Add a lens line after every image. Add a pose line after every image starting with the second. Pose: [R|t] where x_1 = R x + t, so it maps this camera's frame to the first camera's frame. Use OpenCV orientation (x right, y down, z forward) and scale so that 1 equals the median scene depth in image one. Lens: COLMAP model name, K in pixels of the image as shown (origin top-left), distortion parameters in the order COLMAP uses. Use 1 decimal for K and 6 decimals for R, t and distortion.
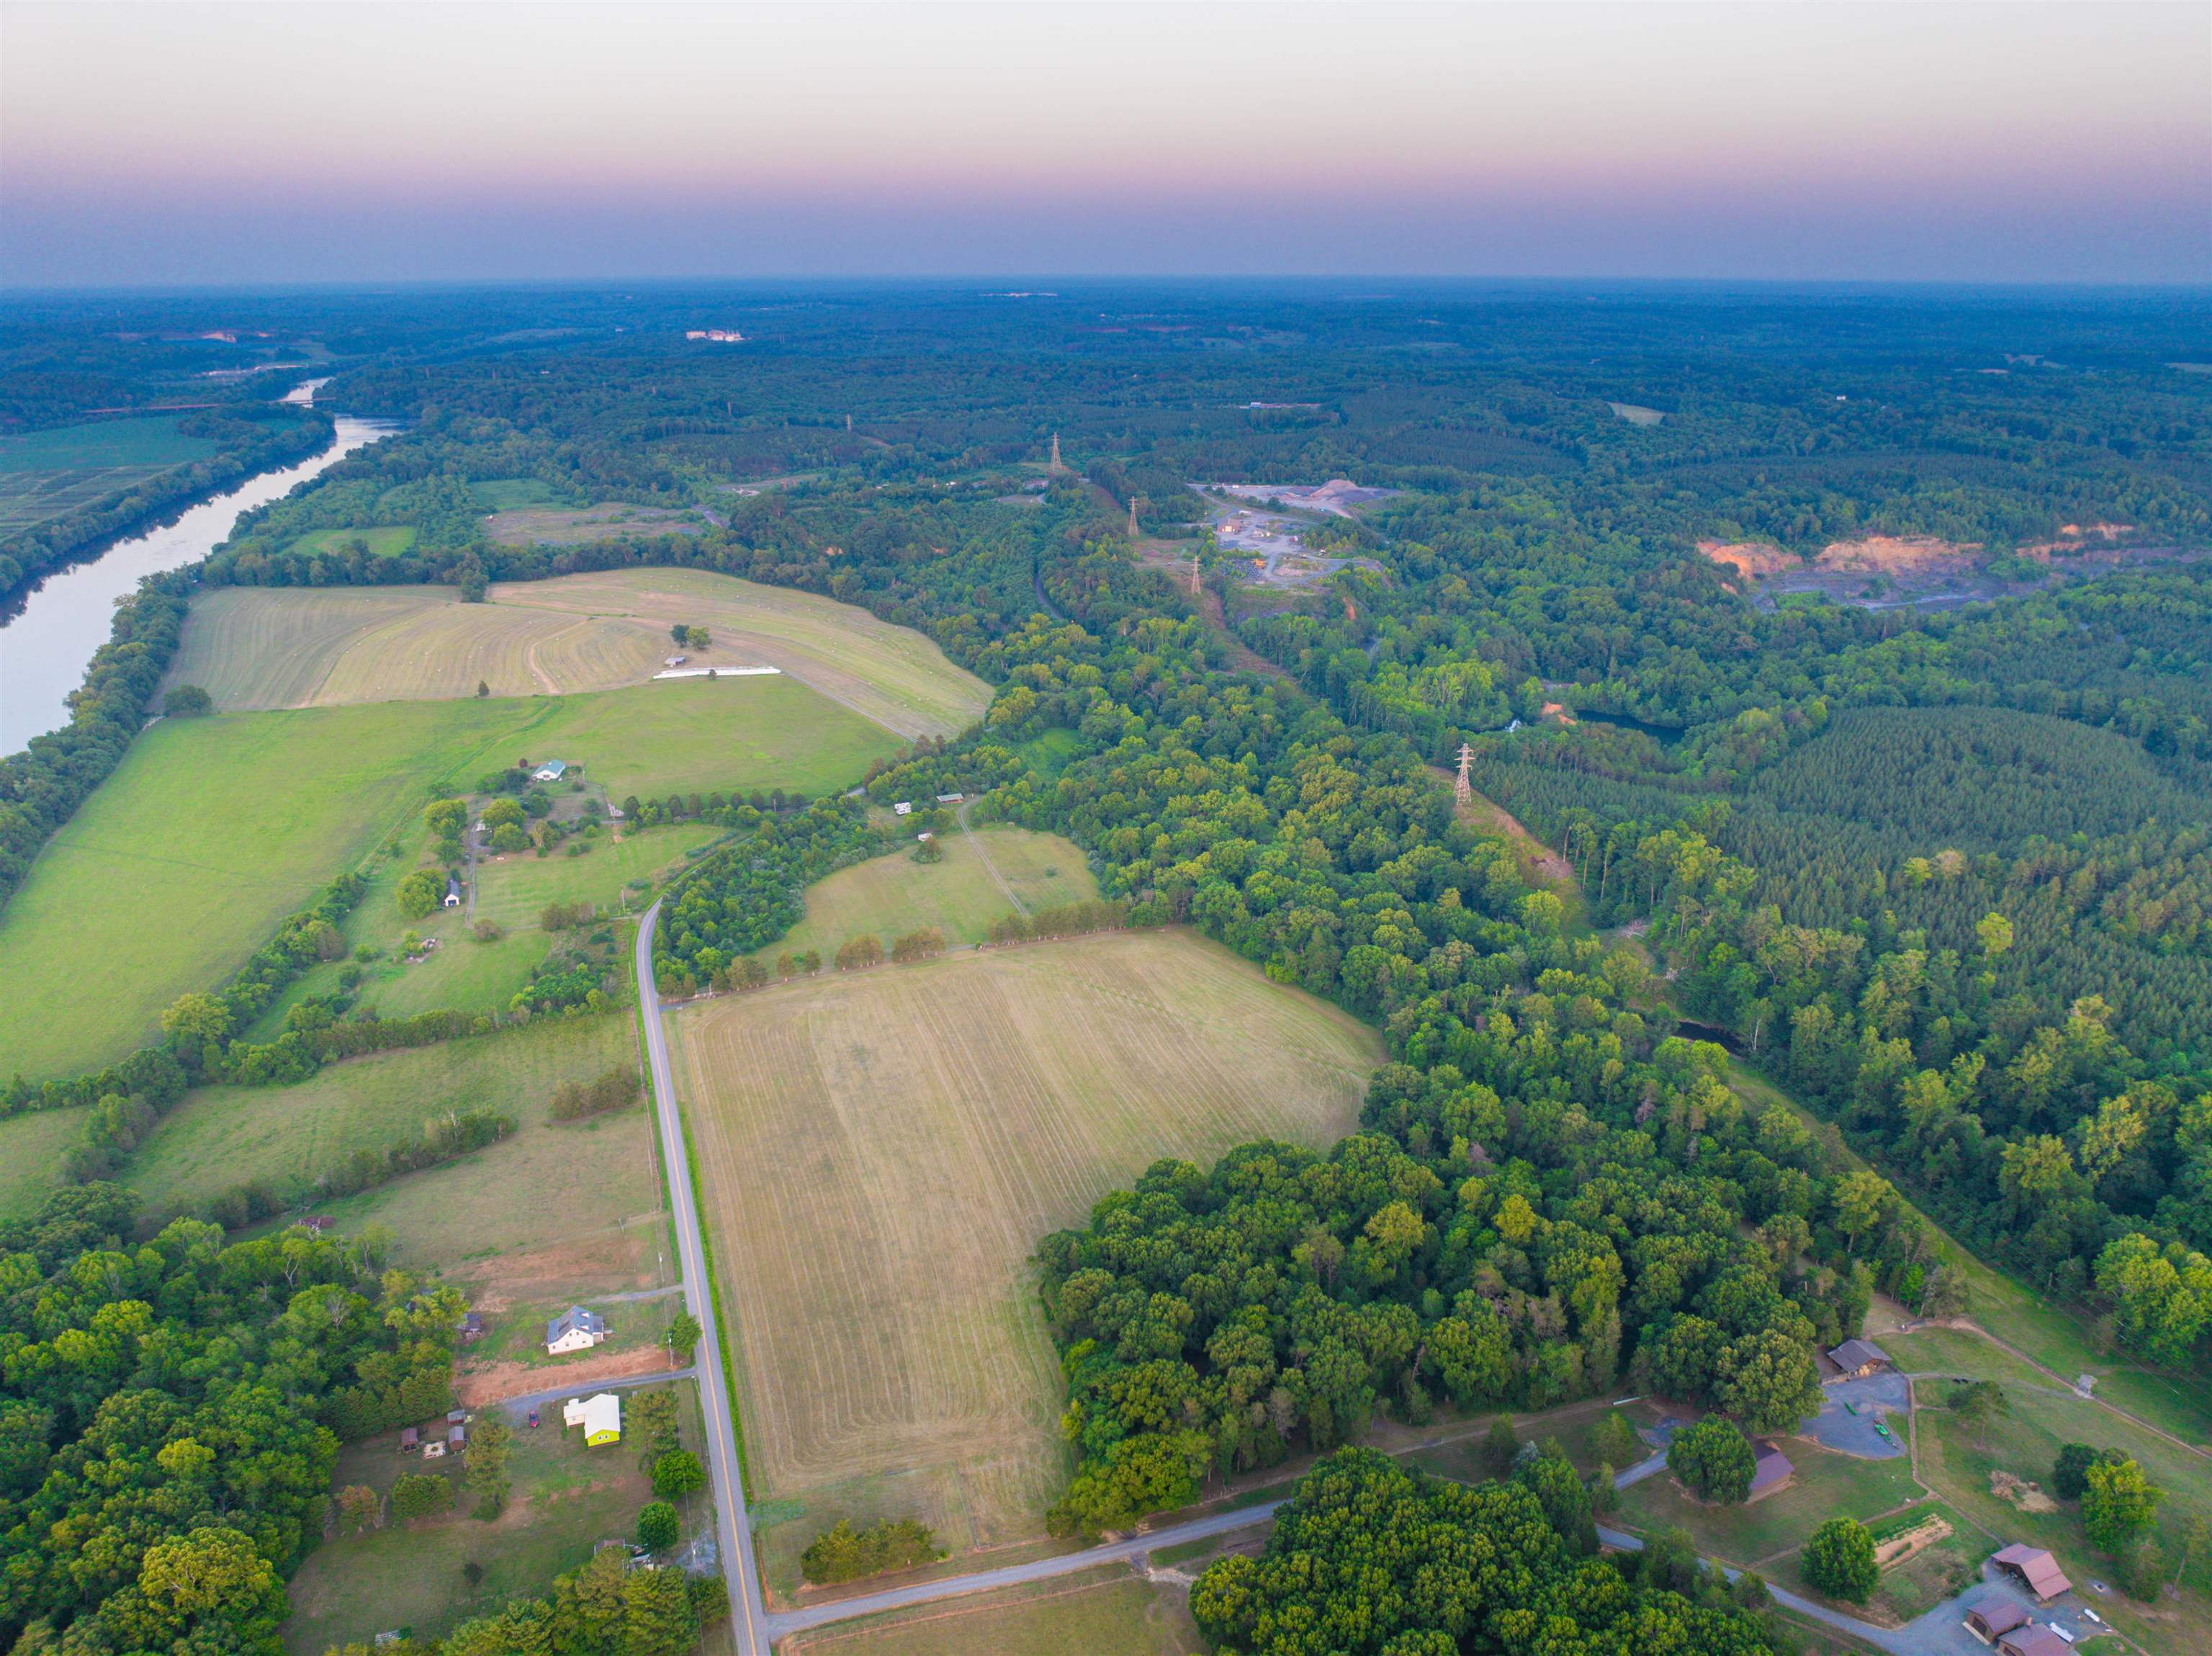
lens RADIAL K [[1564.5, 0, 1109.9], [0, 1564.5, 824.0], [0, 0, 1]] dist [-0.045060, 0.011457]
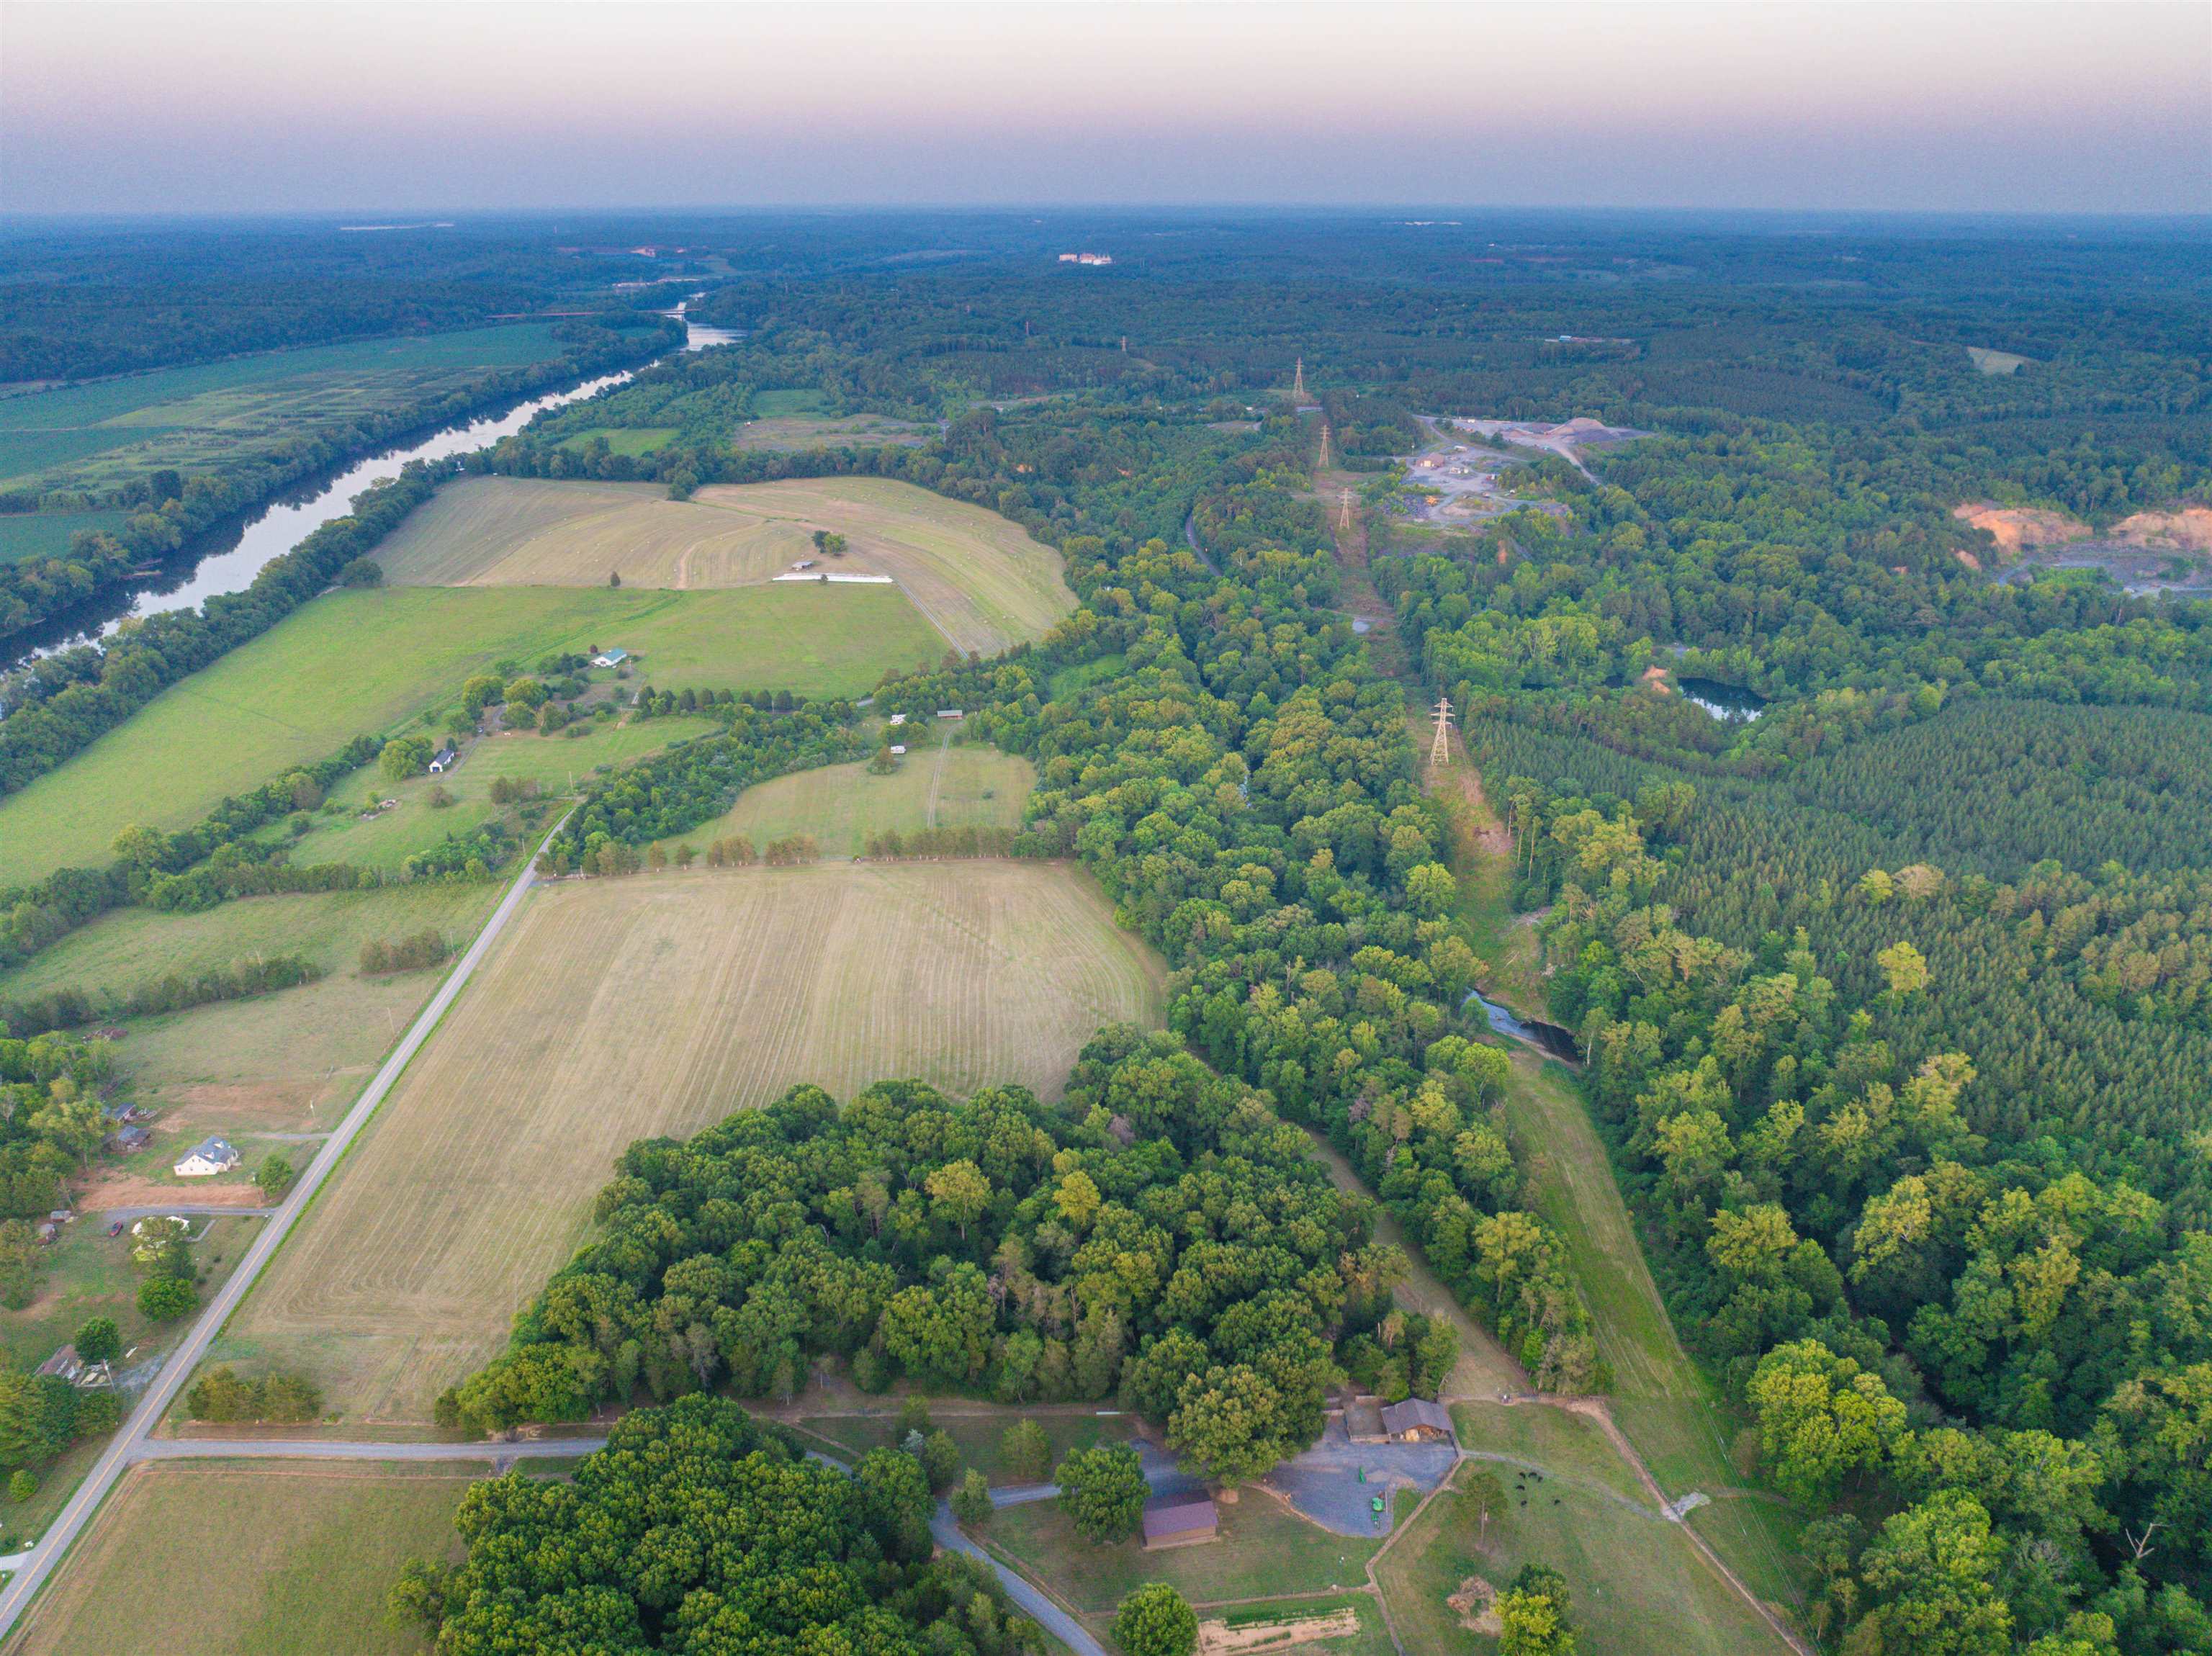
lens RADIAL K [[1564.5, 0, 1108.6], [0, 1564.5, 823.2], [0, 0, 1]] dist [-0.045060, 0.011457]
pose [[0.965129, 0.098937, -0.242359, 0.269462], [-0.089158, 0.994710, 0.051019, -0.007938], [0.246125, -0.027631, 0.968844, 0.068307]]
